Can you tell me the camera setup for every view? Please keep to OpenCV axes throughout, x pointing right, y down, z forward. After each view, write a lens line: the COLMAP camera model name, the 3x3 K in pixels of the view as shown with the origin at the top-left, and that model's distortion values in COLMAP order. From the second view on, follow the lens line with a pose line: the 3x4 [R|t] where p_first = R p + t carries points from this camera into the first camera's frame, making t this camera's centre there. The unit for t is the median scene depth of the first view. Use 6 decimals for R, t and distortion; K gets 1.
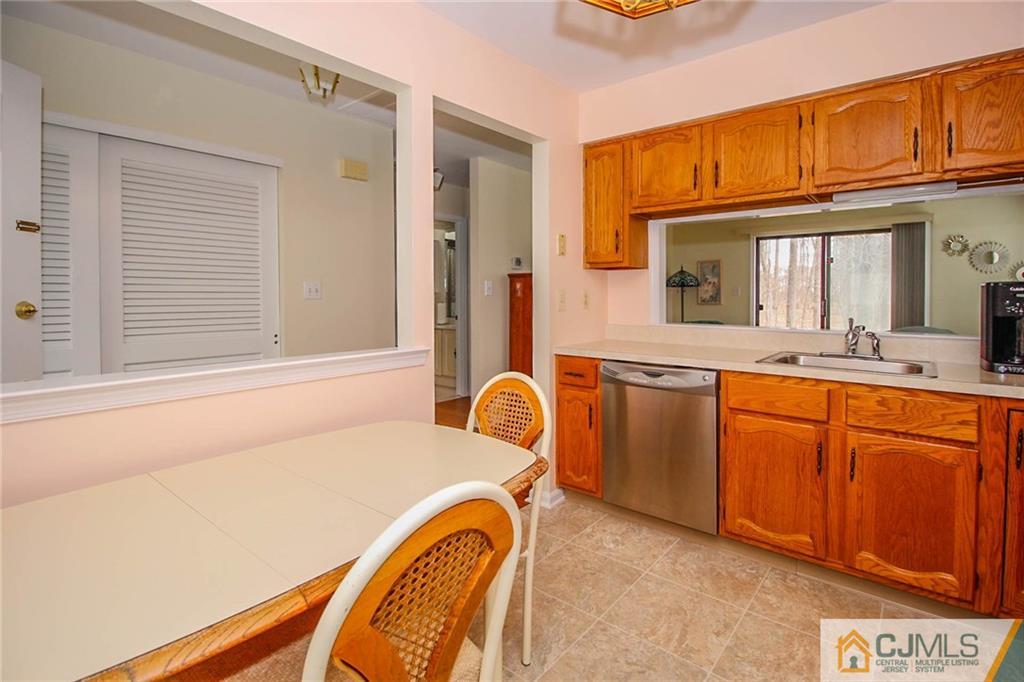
lens RADIAL K [[484.4, 0, 518.3], [0, 484.4, 300.6], [0, 0, 1]] dist [-0.003362, -0.009694]
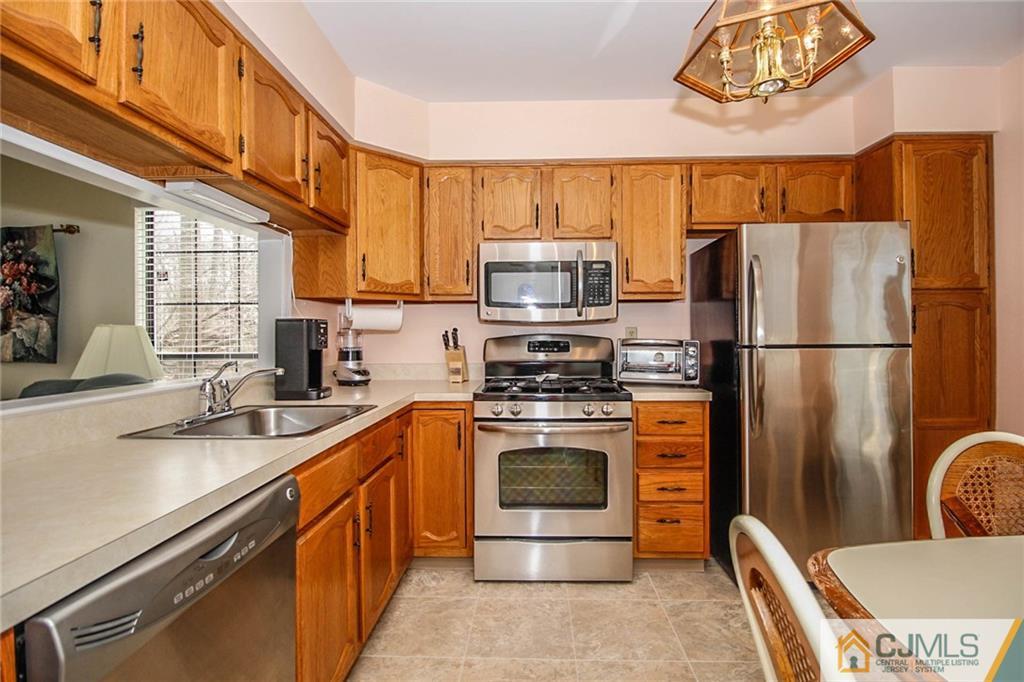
lens RADIAL K [[484.4, 0, 519.6], [0, 484.4, 334.3], [0, 0, 1]] dist [-0.003362, -0.009694]
pose [[-0.612974, 0.000309, 0.790103, -0.151662], [0.017130, 0.999770, 0.012899, -0.007760], [-0.789918, 0.021441, -0.612838, 1.085328]]
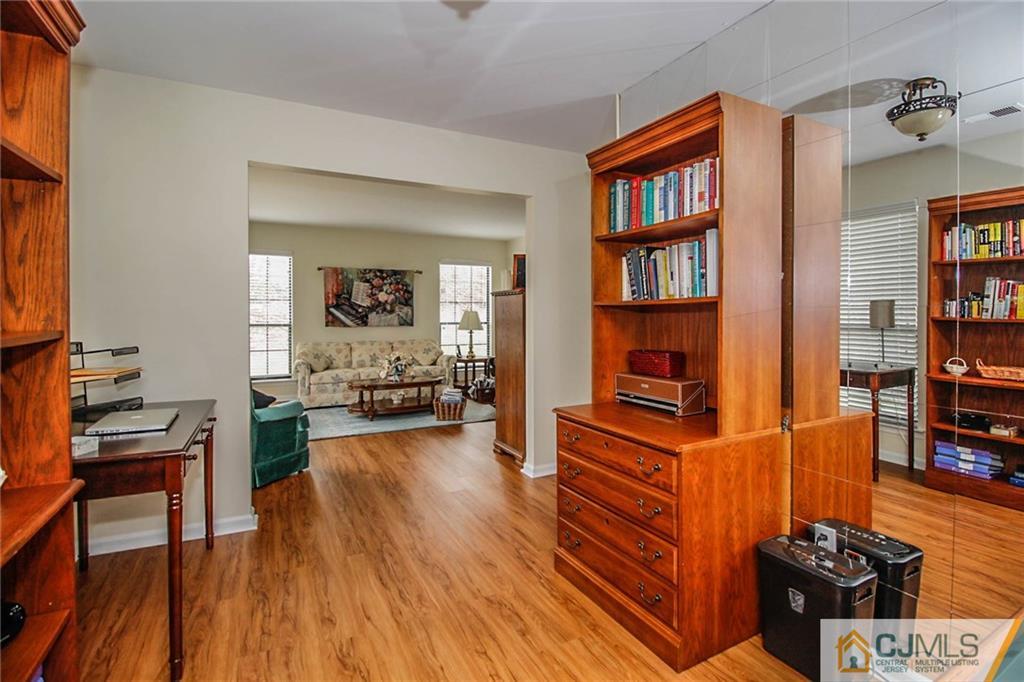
lens RADIAL K [[484.4, 0, 507.4], [0, 484.4, 317.4], [0, 0, 1]] dist [-0.003362, -0.009694]
pose [[-0.915782, 0.000417, 0.401676, -0.227694], [0.010196, 0.999701, 0.022209, -0.058897], [-0.401547, 0.024434, -0.915512, 4.030508]]
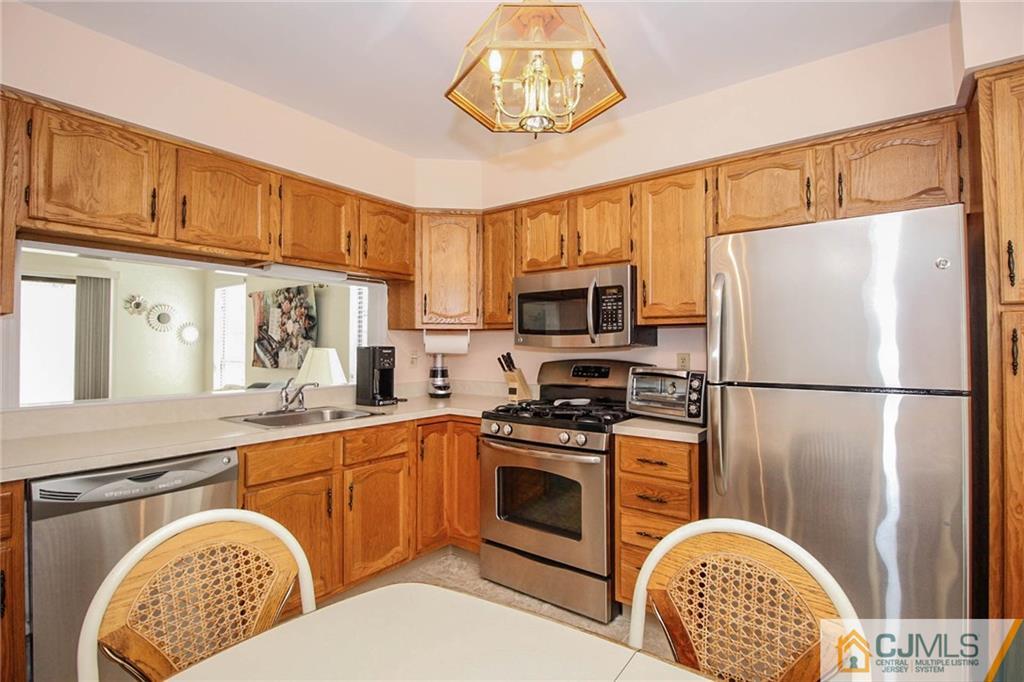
lens RADIAL K [[484.4, 0, 505.3], [0, 484.4, 335.8], [0, 0, 1]] dist [-0.003362, -0.009694]
pose [[-0.031678, 0.021440, 0.999268, -0.452389], [0.015169, 0.999665, -0.020968, -0.028733], [-0.999383, 0.014494, -0.031992, 0.529405]]
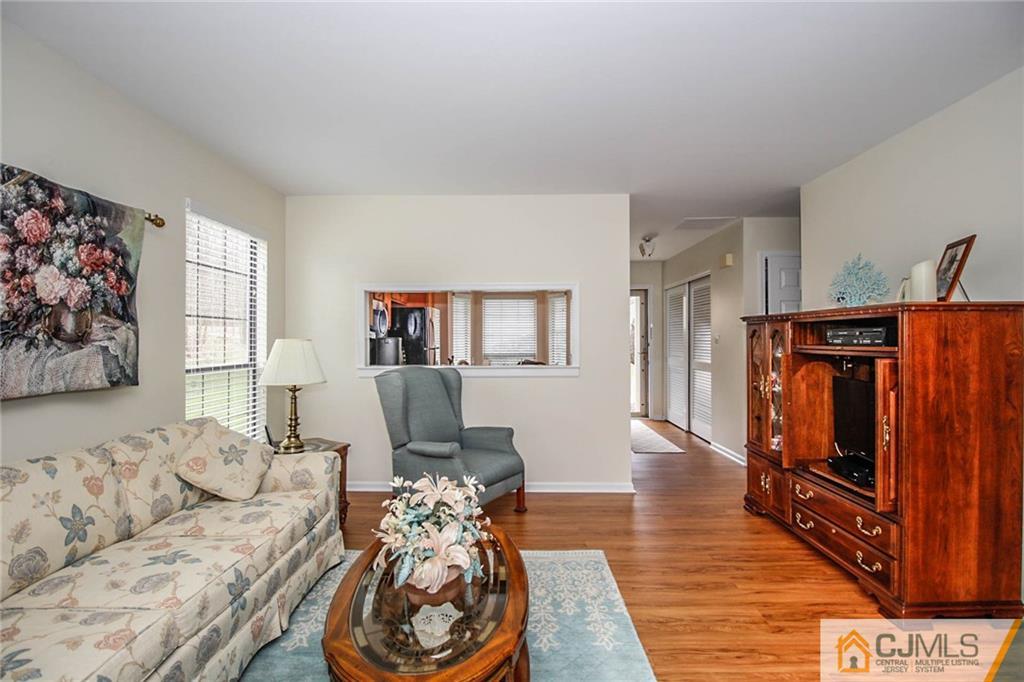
lens RADIAL K [[484.4, 0, 516.5], [0, 484.4, 337.1], [0, 0, 1]] dist [-0.003362, -0.009694]
pose [[-0.773548, -0.002100, -0.633734, 1.698775], [-0.007239, 0.999959, 0.005523, -0.049168], [0.633696, 0.008859, -0.773531, 2.609662]]
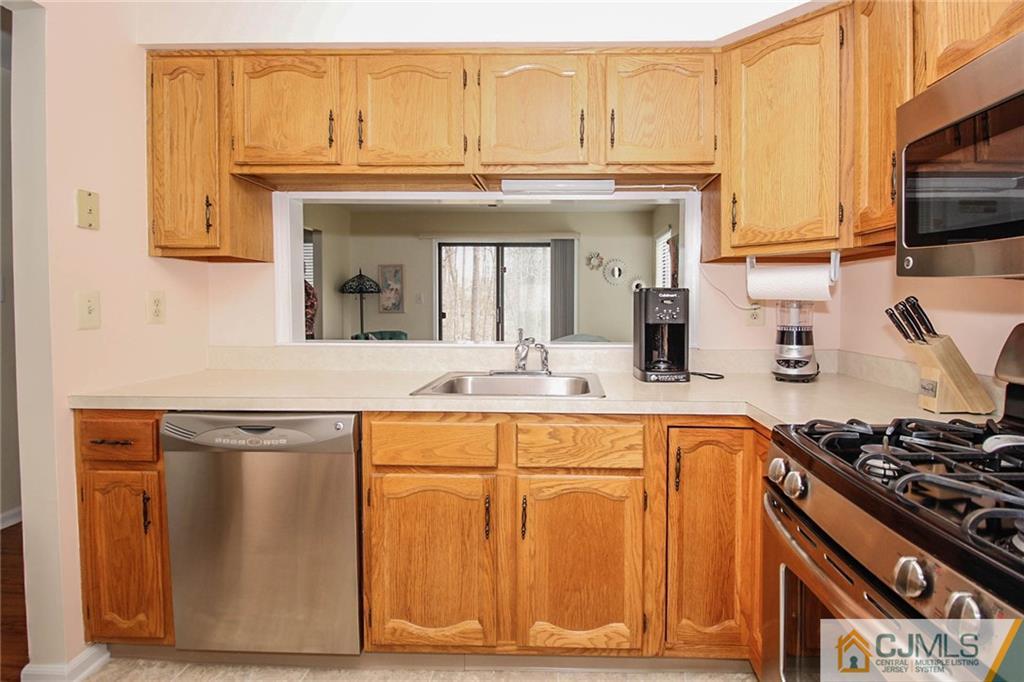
lens RADIAL K [[484.4, 0, 555.2], [0, 484.4, 315.2], [0, 0, 1]] dist [-0.003362, -0.009694]
pose [[0.780144, -0.013982, 0.625444, 0.203070], [0.005515, 0.999865, 0.015473, -0.000509], [-0.625576, -0.008622, 0.780116, 0.295718]]
